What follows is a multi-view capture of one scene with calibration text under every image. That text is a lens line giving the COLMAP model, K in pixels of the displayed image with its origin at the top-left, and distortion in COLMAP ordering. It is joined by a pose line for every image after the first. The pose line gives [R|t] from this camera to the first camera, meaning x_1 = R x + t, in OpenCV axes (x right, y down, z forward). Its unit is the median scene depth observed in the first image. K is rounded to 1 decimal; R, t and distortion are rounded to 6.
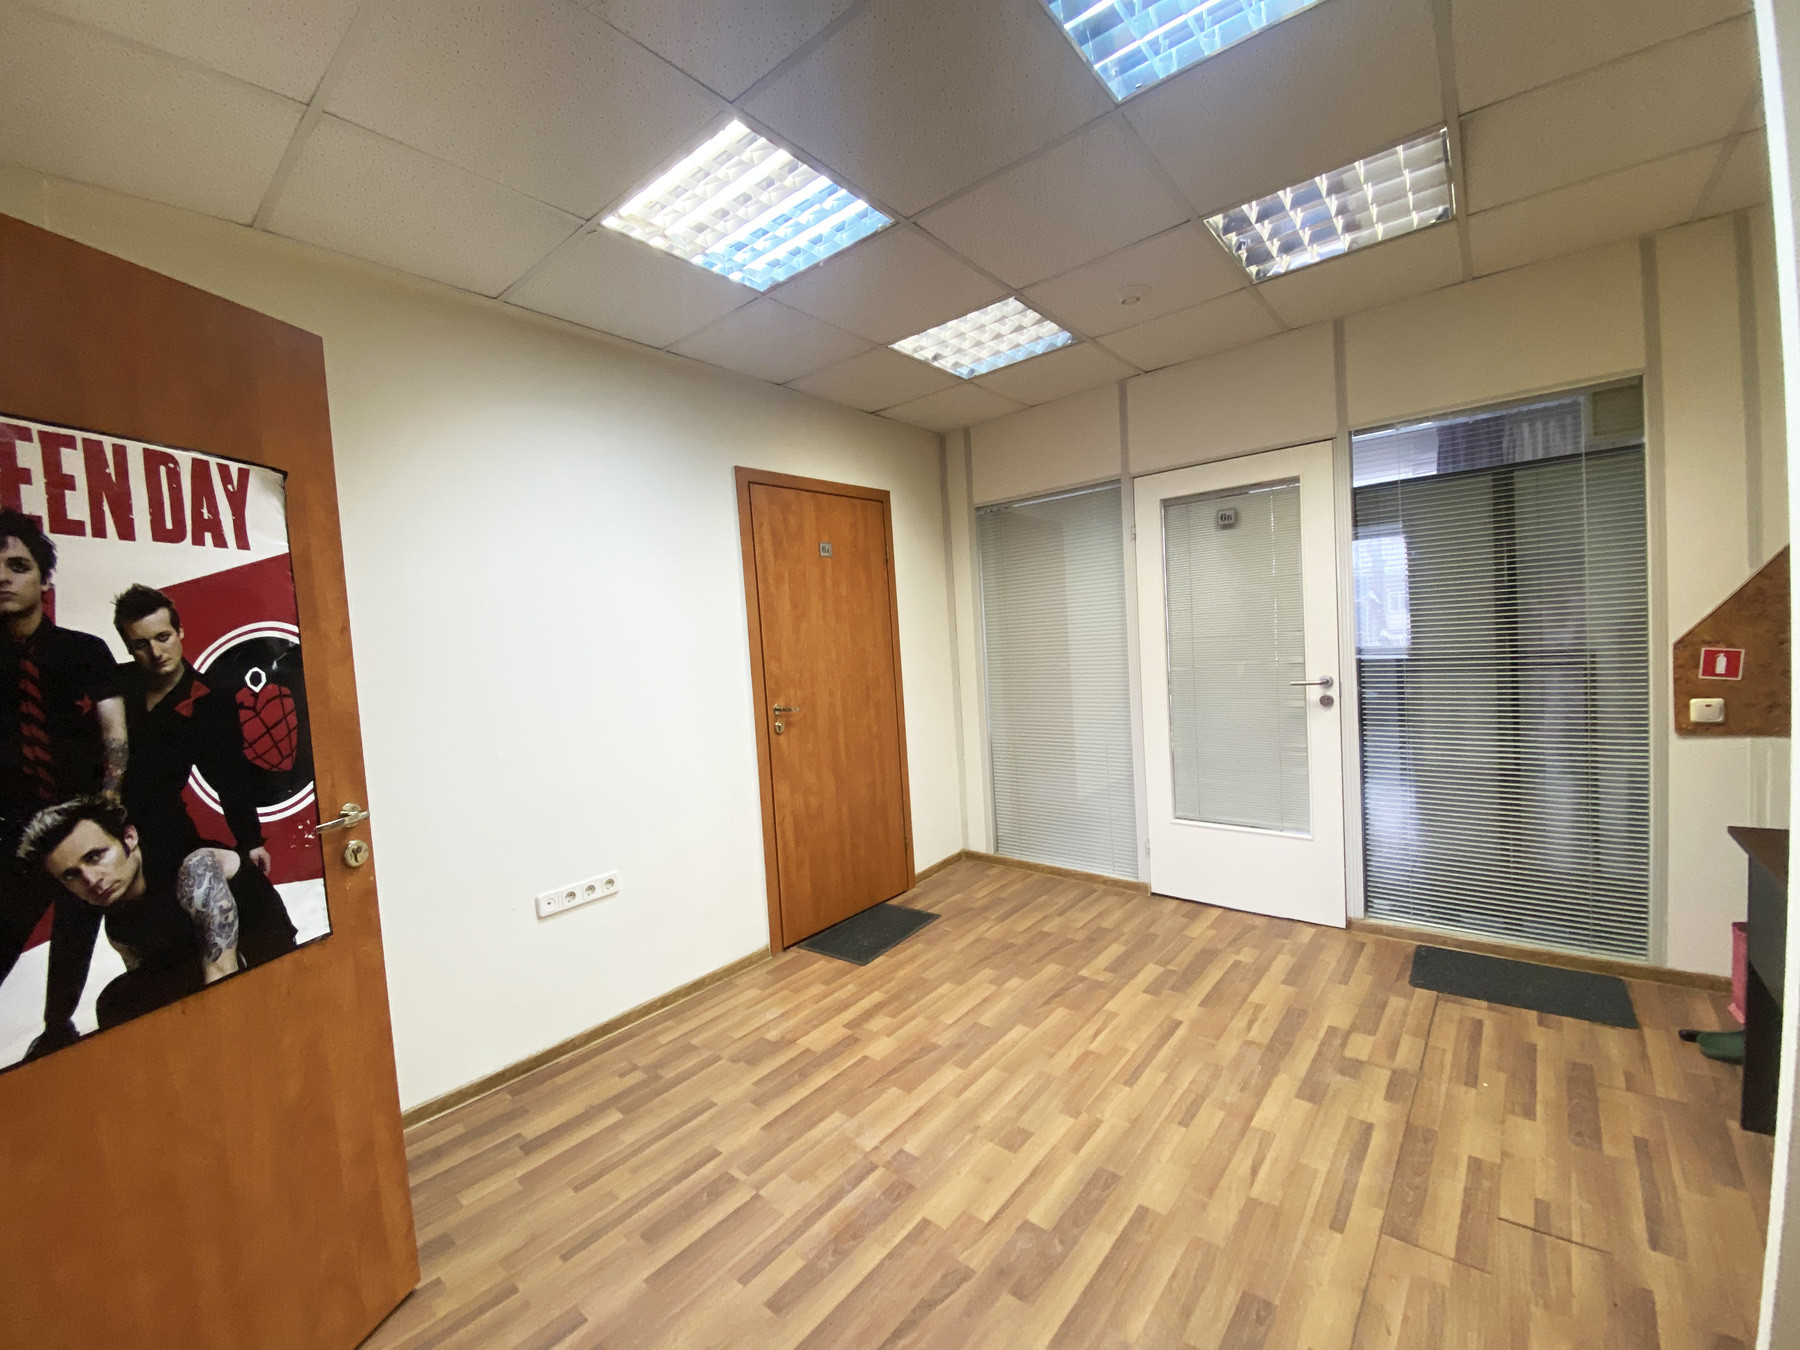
lens RADIAL K [[734.5, 0, 900.0], [0, 734.5, 675.0], [0, 0, 1]] dist [0.015400, -0.018079]
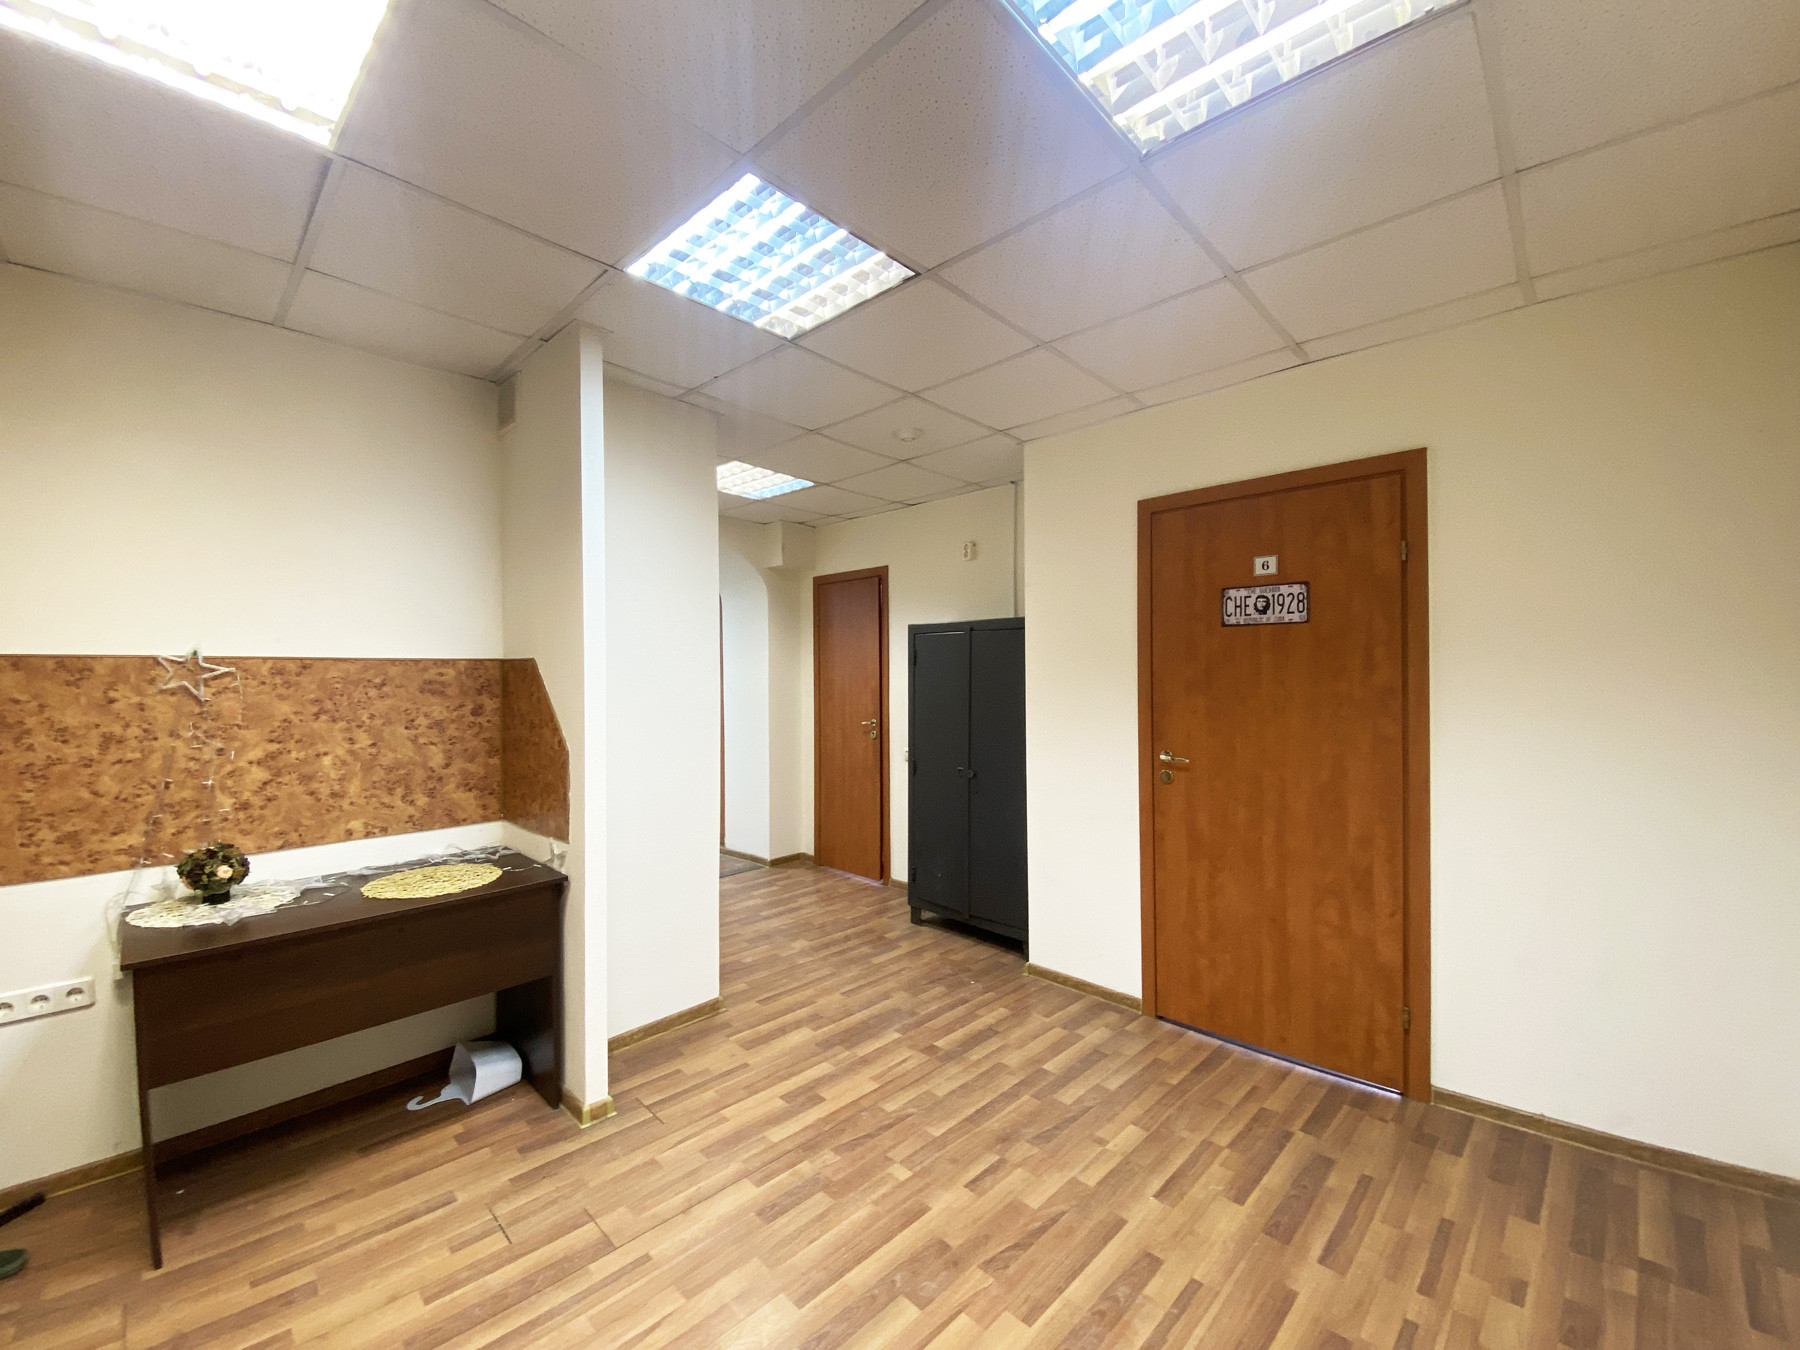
lens RADIAL K [[734.5, 0, 900.0], [0, 734.5, 675.0], [0, 0, 1]] dist [0.015400, -0.018079]
pose [[-0.994982, 0.071526, 0.069963, 0.078531], [0.074790, 0.996174, 0.045203, -0.139621], [-0.066462, 0.050209, -0.996525, 2.064131]]
